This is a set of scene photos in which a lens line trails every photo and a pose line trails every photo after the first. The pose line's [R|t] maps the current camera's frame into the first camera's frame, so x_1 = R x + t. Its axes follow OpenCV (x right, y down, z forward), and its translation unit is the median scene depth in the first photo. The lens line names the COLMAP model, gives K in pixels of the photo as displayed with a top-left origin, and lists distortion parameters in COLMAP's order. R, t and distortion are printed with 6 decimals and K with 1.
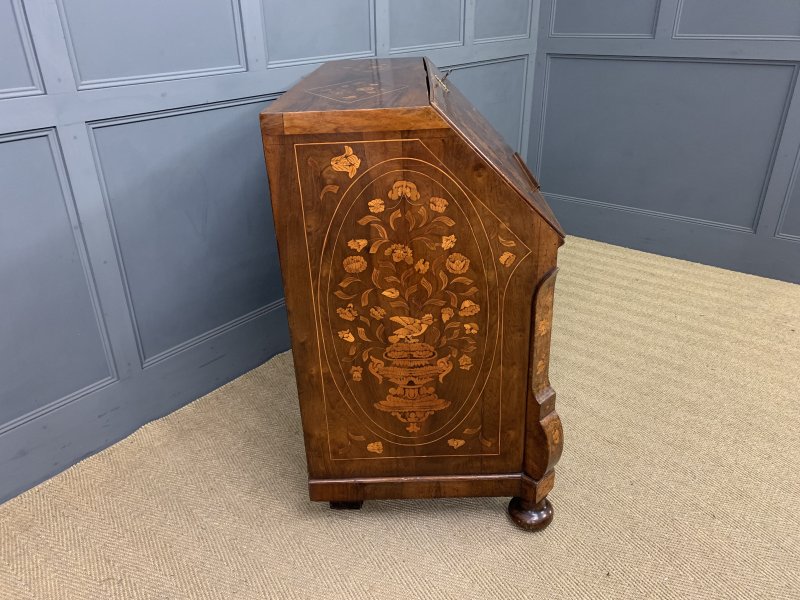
lens RADIAL K [[608.2, 0, 398.4], [0, 608.2, 298.2], [0, 0, 1]] dist [0.072493, -0.001100]
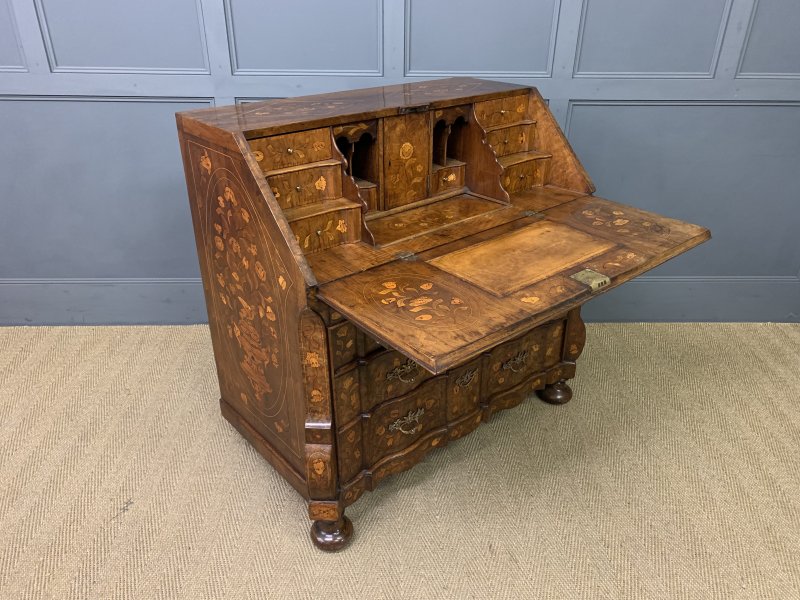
lens RADIAL K [[625.6, 0, 408.1], [0, 625.6, 303.3], [0, 0, 1]] dist [0.072873, -0.070439]
pose [[0.662283, 0.380043, -0.645716, 0.910995], [-0.354939, 0.918112, 0.176319, -0.263256], [0.659848, 0.112417, 0.742942, 0.266246]]
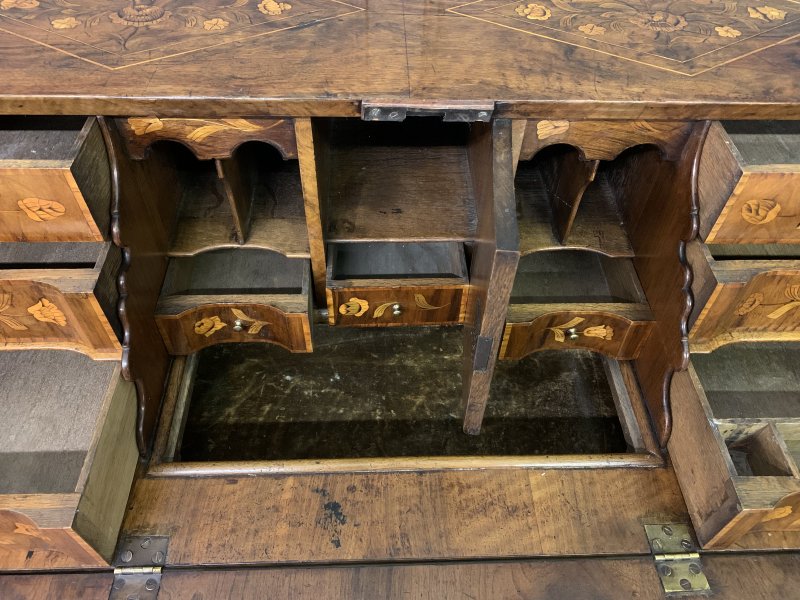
lens RADIAL K [[620.1, 0, 401.3], [0, 620.1, 296.3], [0, 0, 1]] dist [0.008313, 0.004206]
pose [[0.051321, 0.786307, -0.615701, 0.327133], [-0.467718, 0.563645, 0.680841, -0.556822], [0.882387, 0.253033, 0.396697, 0.966459]]
